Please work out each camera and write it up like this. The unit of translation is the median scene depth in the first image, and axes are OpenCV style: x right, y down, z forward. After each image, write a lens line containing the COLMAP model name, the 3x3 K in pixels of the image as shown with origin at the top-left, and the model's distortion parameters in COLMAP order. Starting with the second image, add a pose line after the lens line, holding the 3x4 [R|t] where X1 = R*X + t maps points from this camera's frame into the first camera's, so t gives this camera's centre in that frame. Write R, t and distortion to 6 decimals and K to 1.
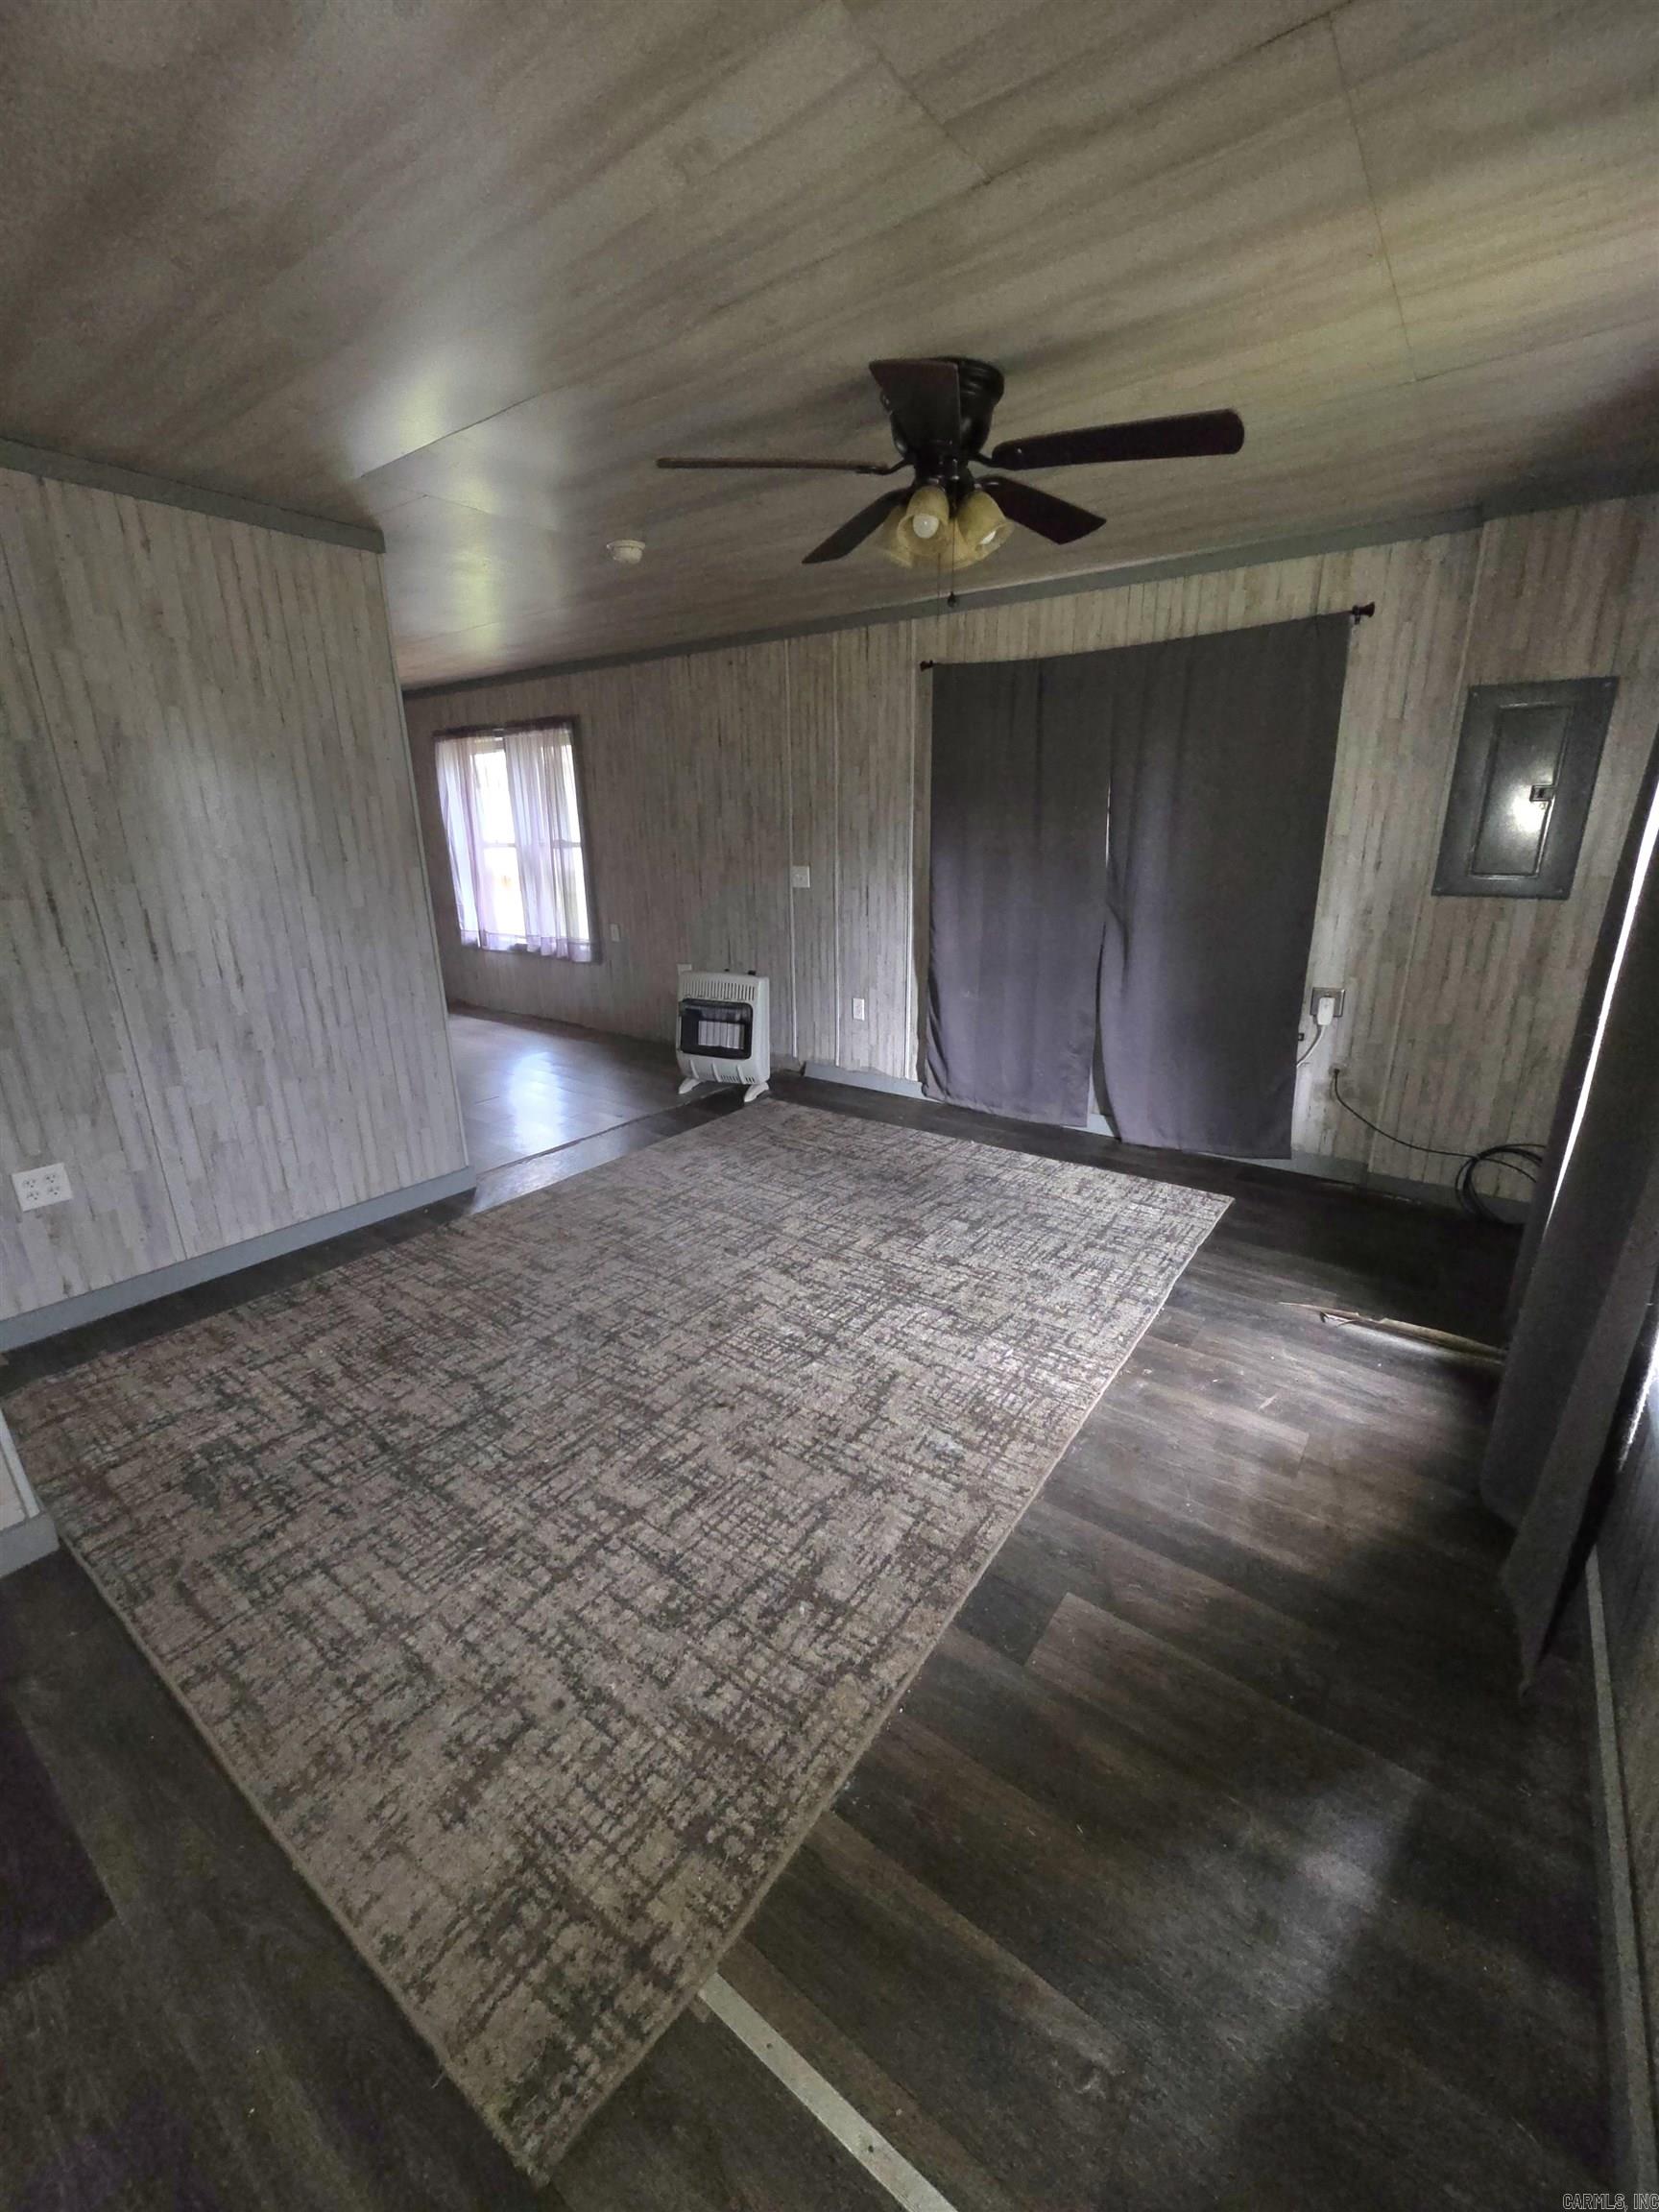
lens RADIAL K [[885.3, 0, 821.1], [0, 885.3, 1098.3], [0, 0, 1]] dist [-0.006734, 0.000943]
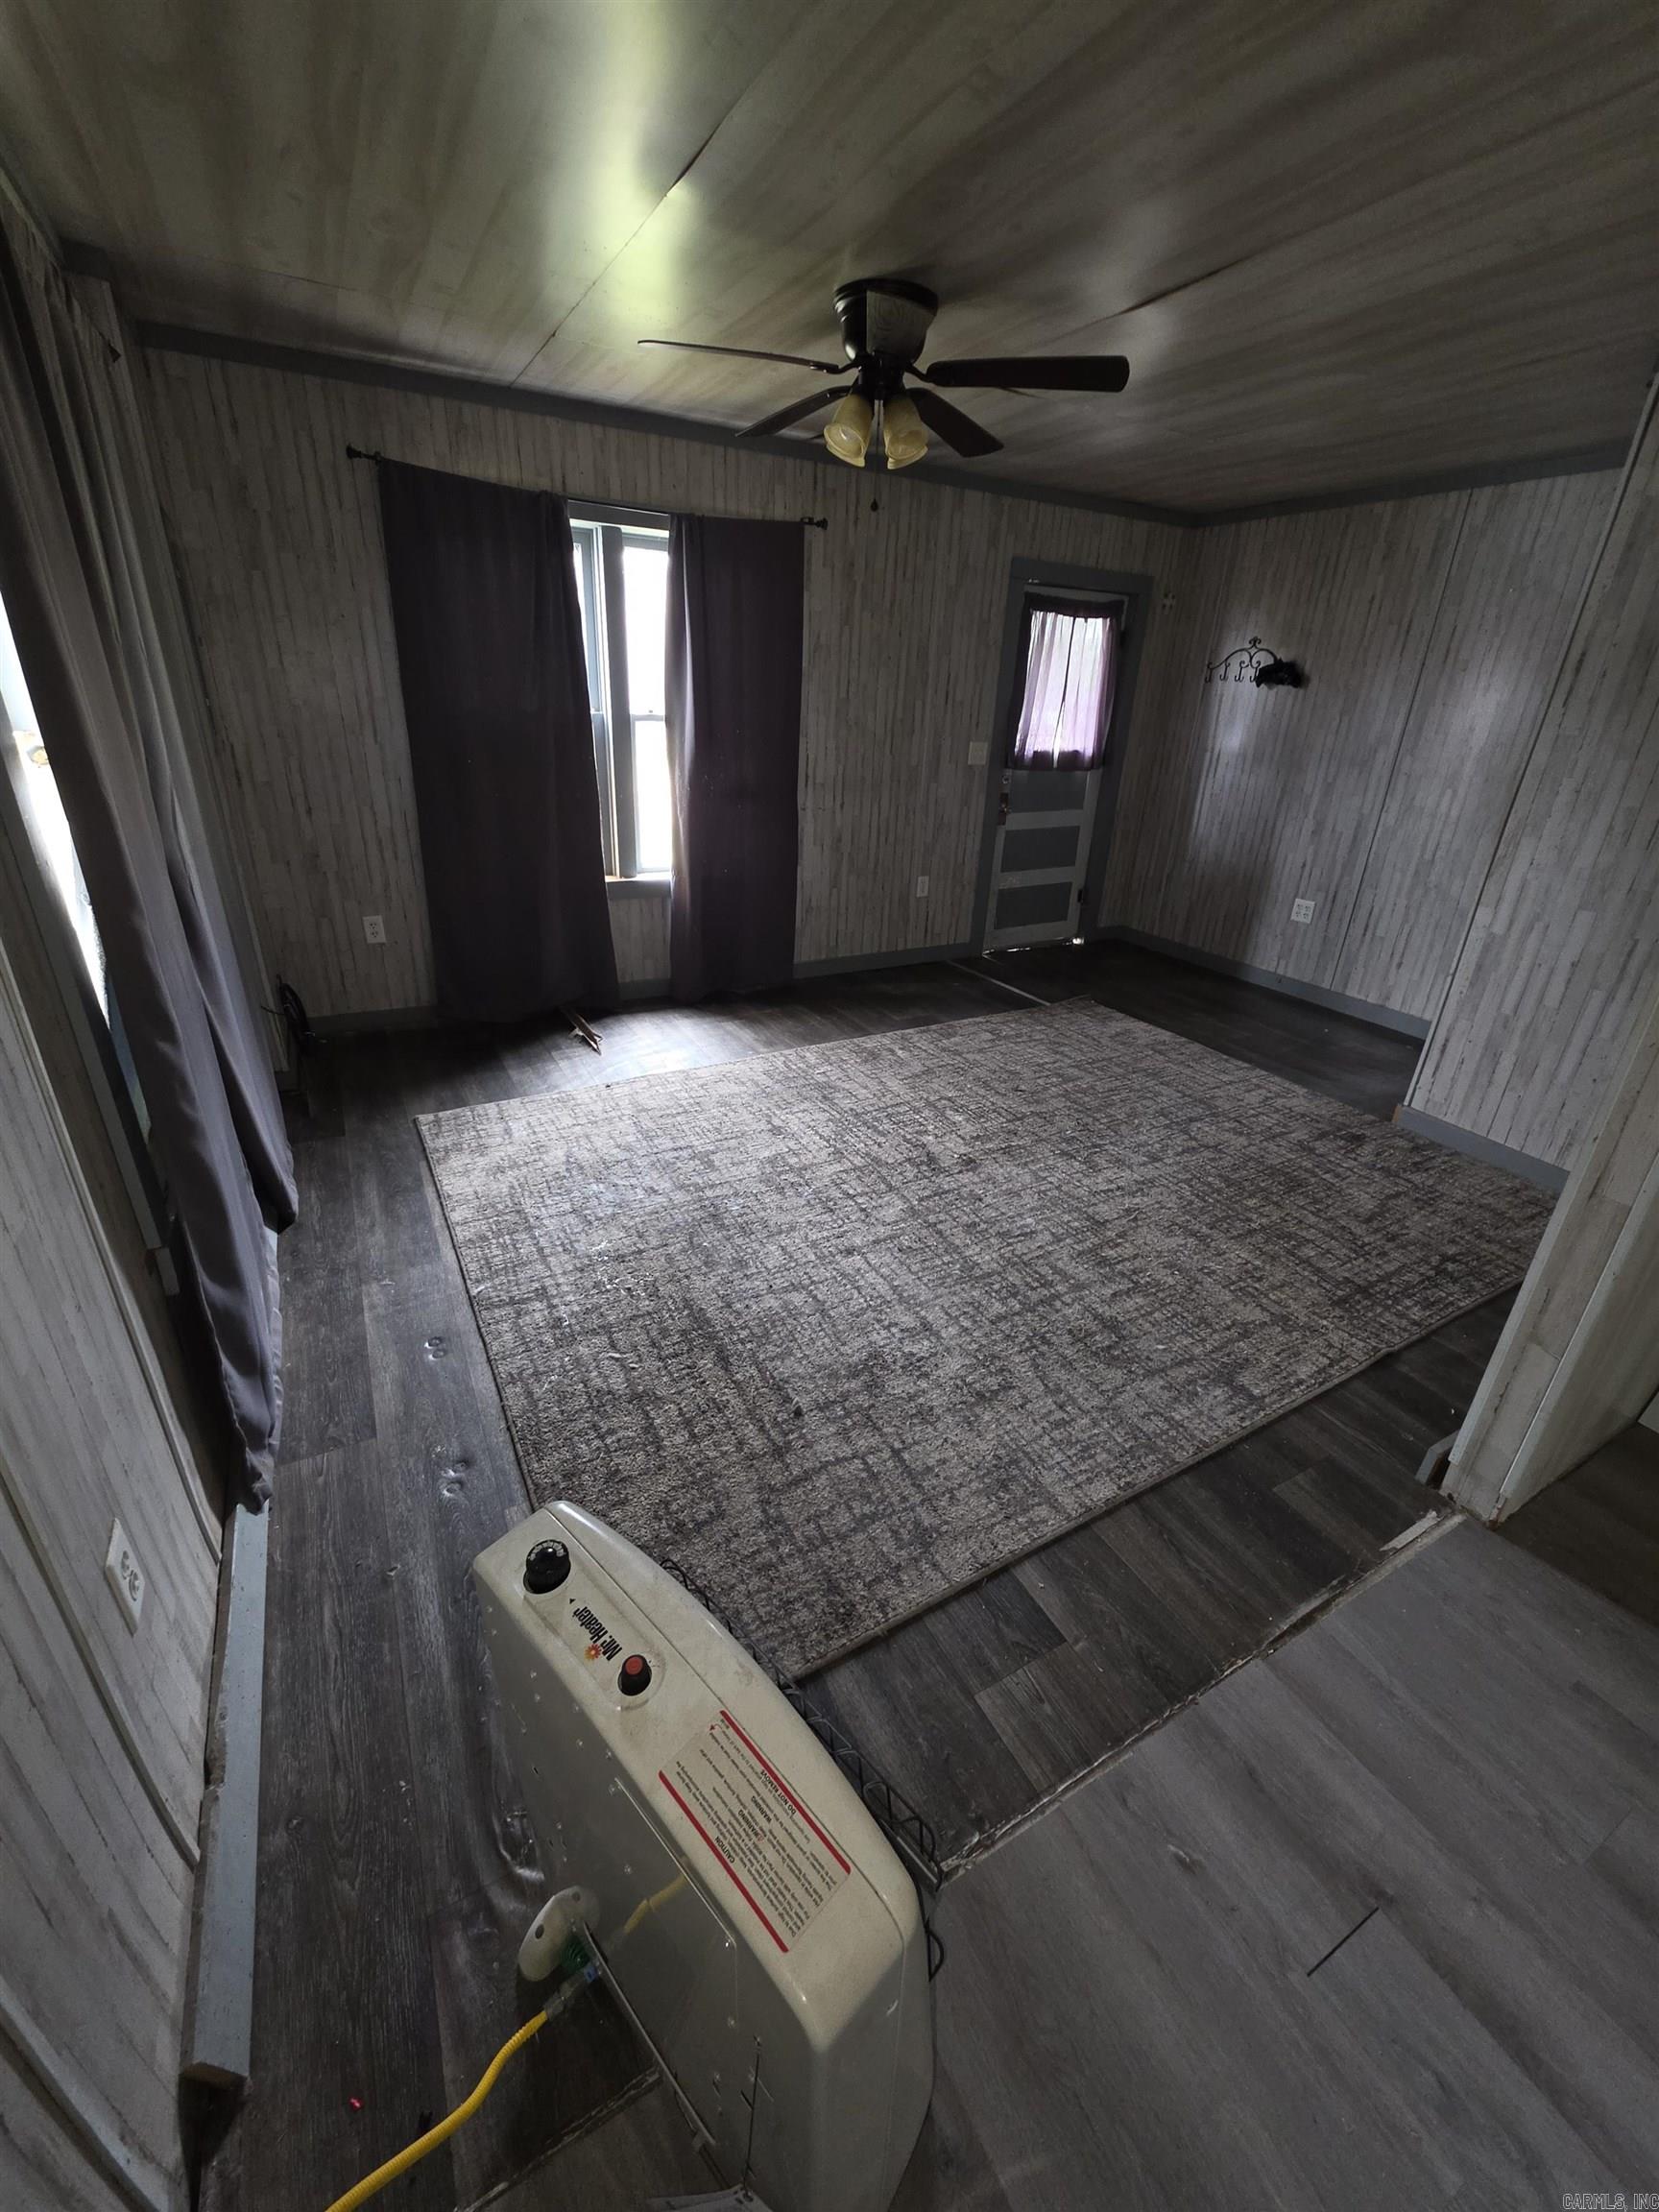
lens RADIAL K [[885.3, 0, 826.2], [0, 885.3, 1093.3], [0, 0, 1]] dist [-0.006734, 0.000943]
pose [[-0.910301, -0.195040, 0.365119, -0.354484], [0.095503, 0.759292, 0.643704, -0.654728], [-0.402780, 0.620834, -0.672557, 2.090839]]
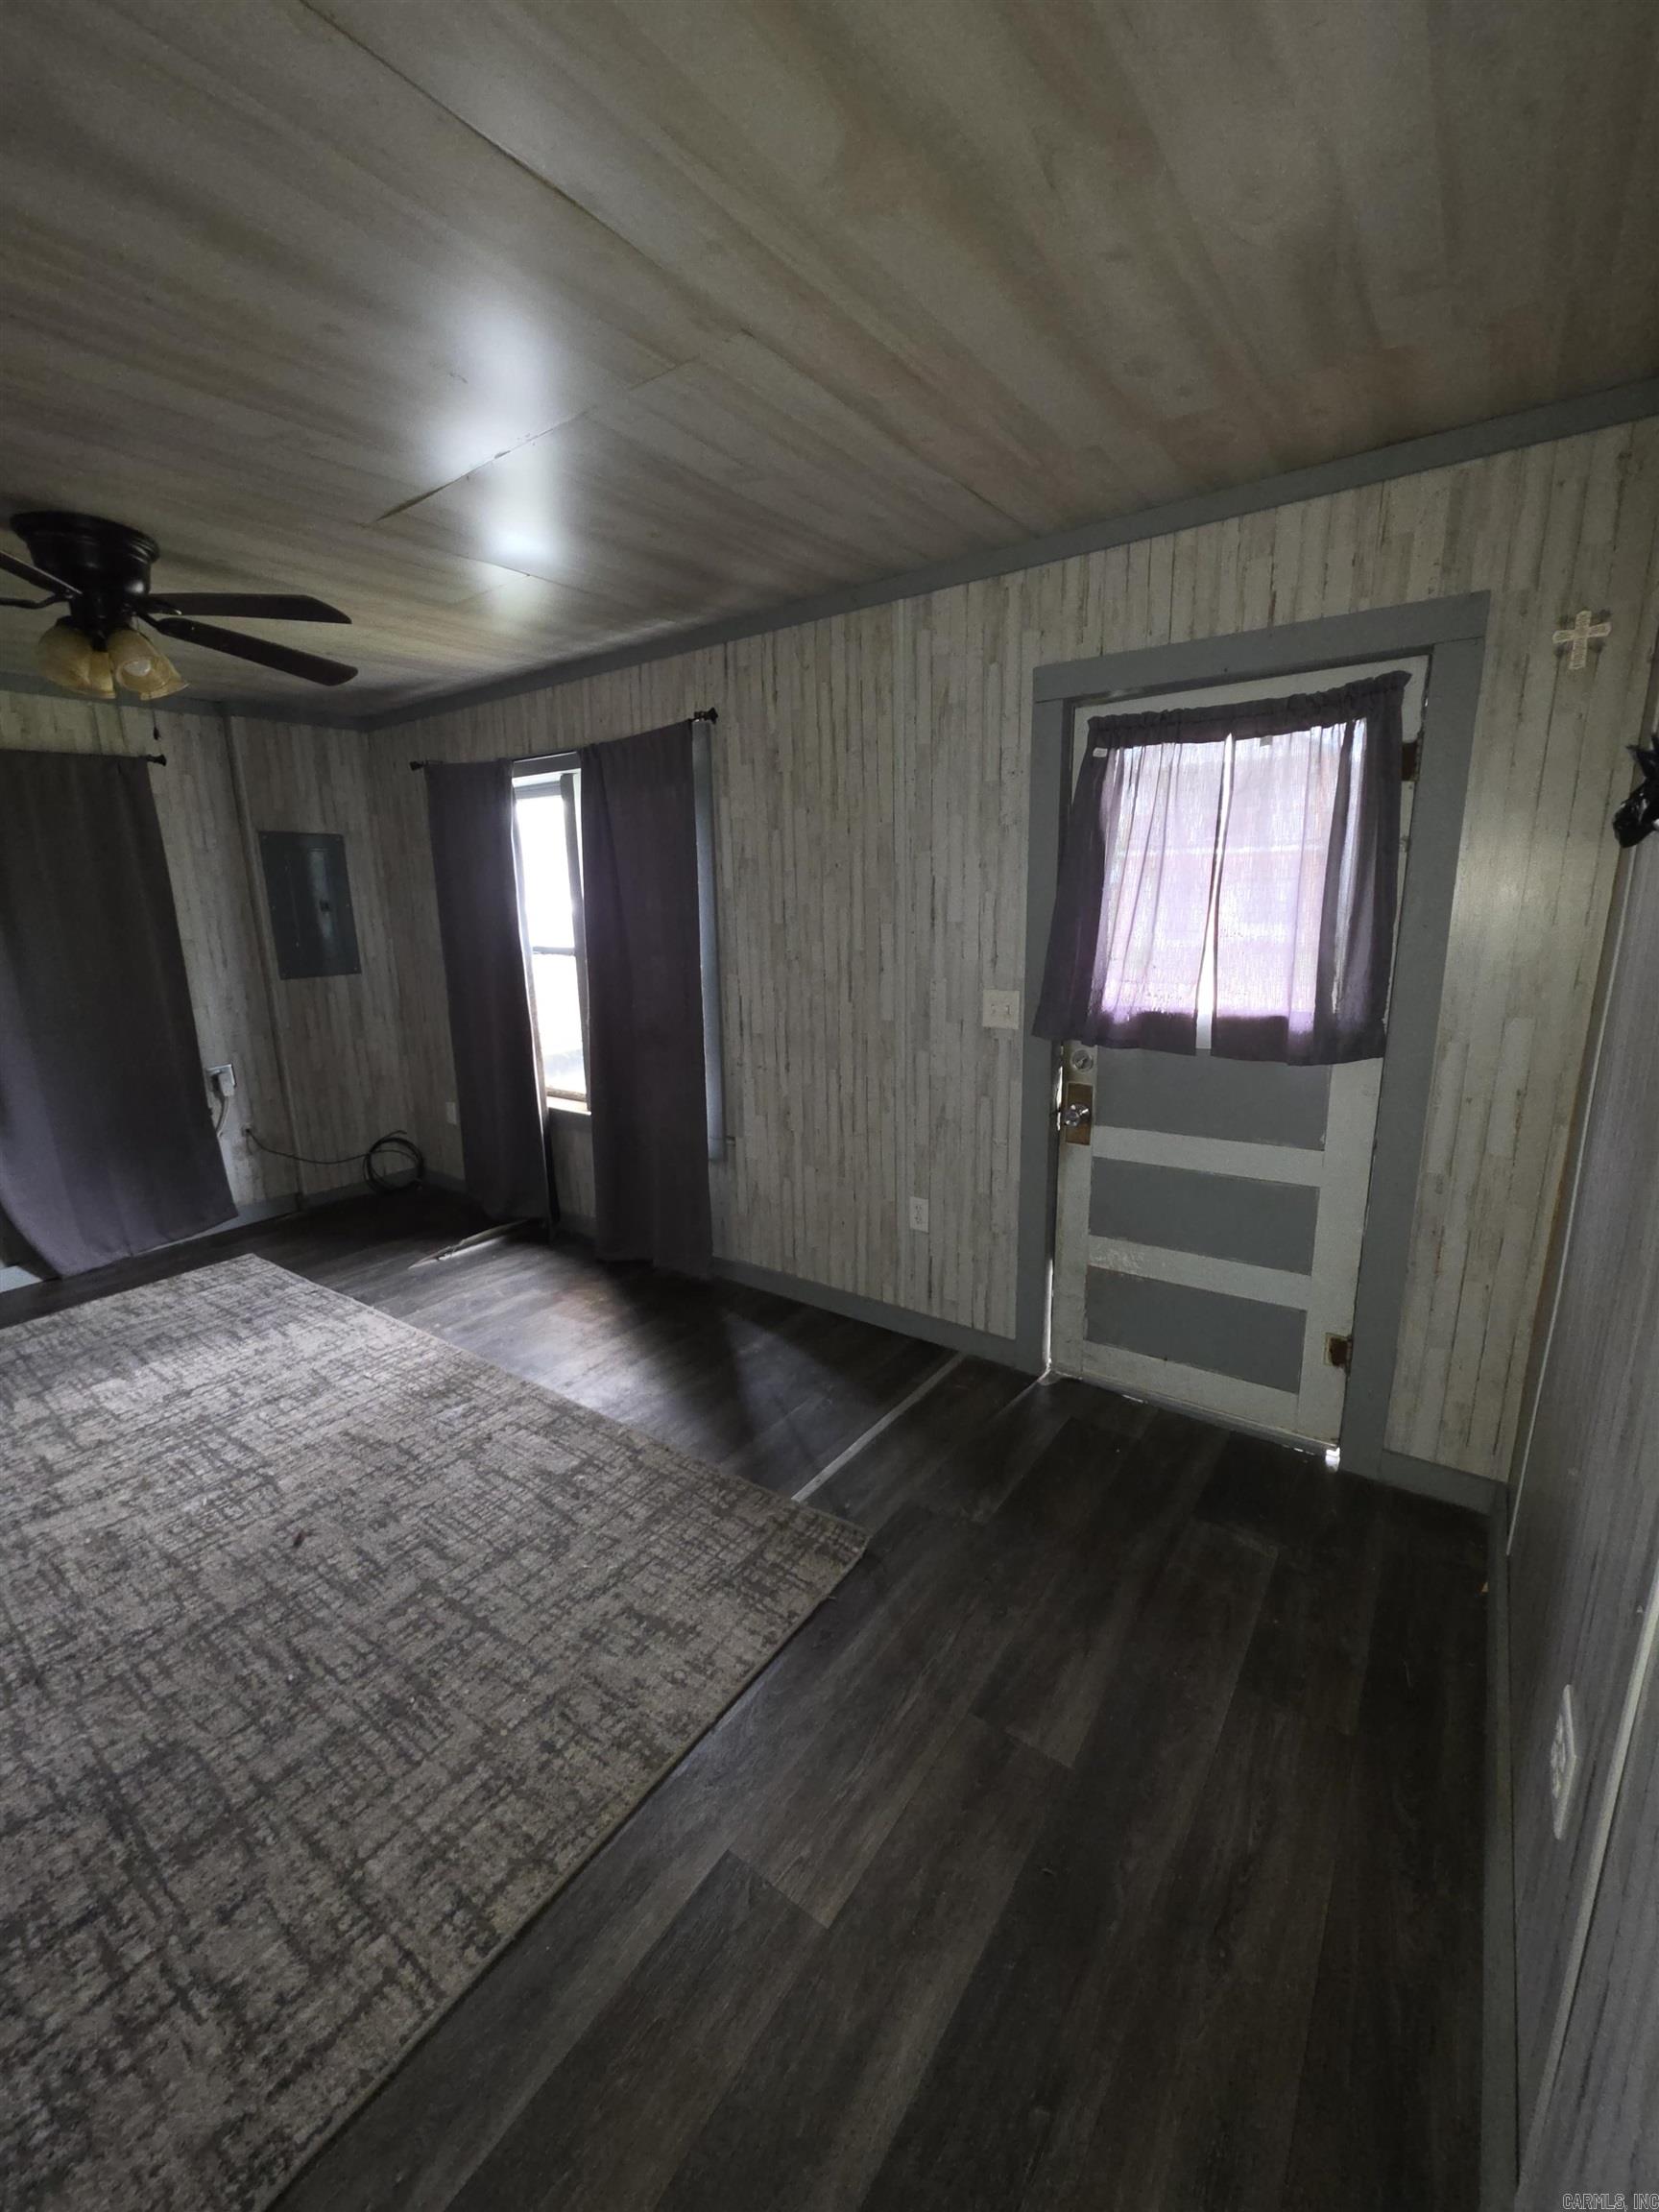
lens RADIAL K [[885.3, 0, 841.9], [0, 885.3, 1095.8], [0, 0, 1]] dist [-0.006734, 0.000943]
pose [[-0.022231, -0.207353, 0.978014, -0.894601], [0.318794, 0.925718, 0.203512, -0.091537], [-0.947563, 0.316309, 0.045524, 0.253355]]
